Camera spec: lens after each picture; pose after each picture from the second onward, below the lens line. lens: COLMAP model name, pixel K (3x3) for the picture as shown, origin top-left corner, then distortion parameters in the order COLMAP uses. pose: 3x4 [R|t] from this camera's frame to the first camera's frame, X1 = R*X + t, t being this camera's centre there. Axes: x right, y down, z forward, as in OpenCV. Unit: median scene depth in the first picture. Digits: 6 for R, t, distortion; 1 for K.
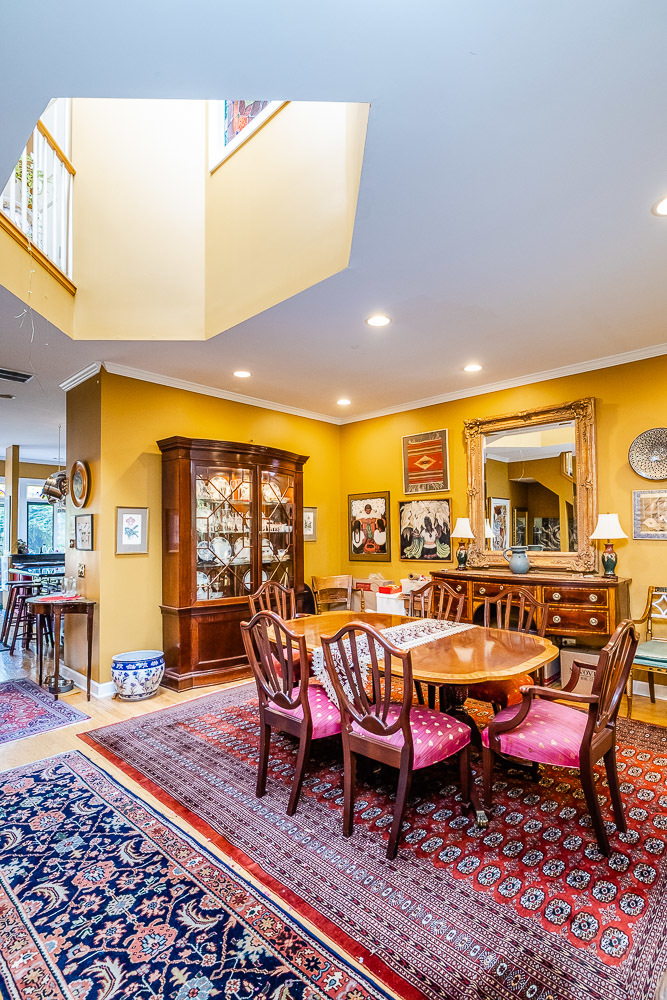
lens RADIAL K [[480.1, 0, 334.5], [0, 480.1, 519.1], [0, 0, 1]] dist [-0.001228, 0.000348]
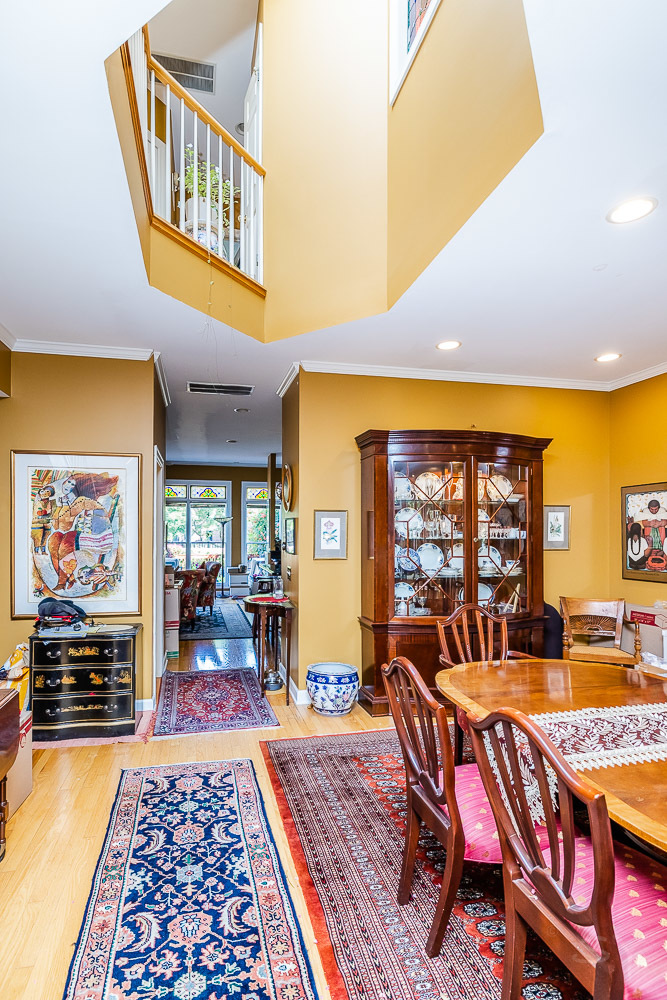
lens RADIAL K [[491.7, 0, 295.7], [0, 491.7, 524.2], [0, 0, 1]] dist [-0.000569, 0.000906]
pose [[0.812469, 0.005476, -0.582978, 0.096297], [0.004742, 0.999861, 0.016001, -0.013909], [0.582985, -0.015764, 0.812330, 0.185922]]
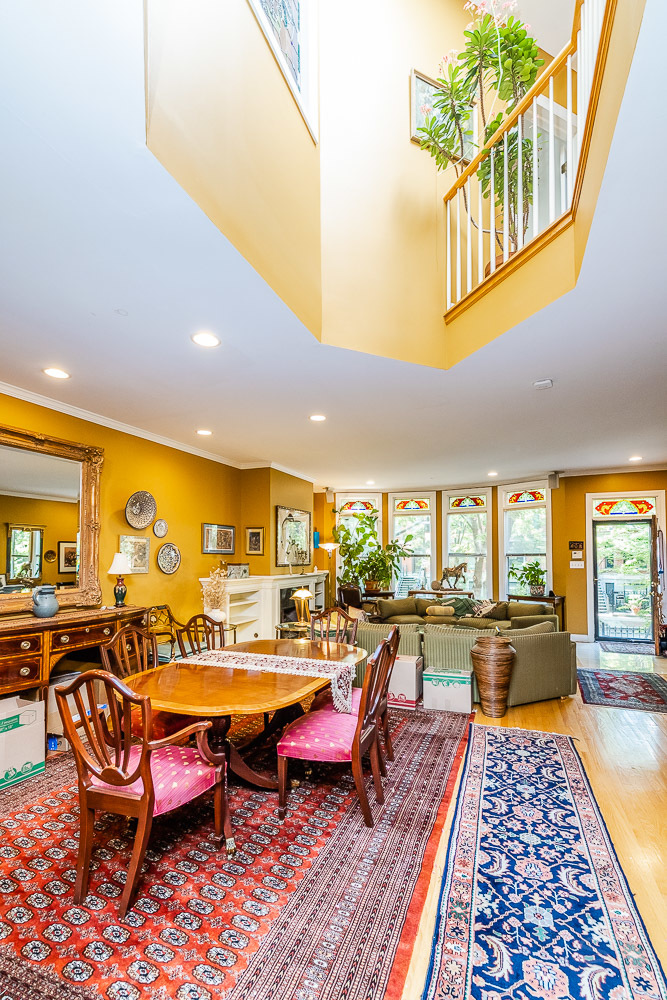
lens RADIAL K [[430.1, 0, 346.5], [0, 430.1, 548.1], [0, 0, 1]] dist [0.000332, -0.000175]
pose [[-0.377720, 0.031281, 0.925392, -0.641975], [-0.014821, 0.999097, -0.039822, 0.010744], [-0.925801, -0.028757, -0.376915, 0.896241]]
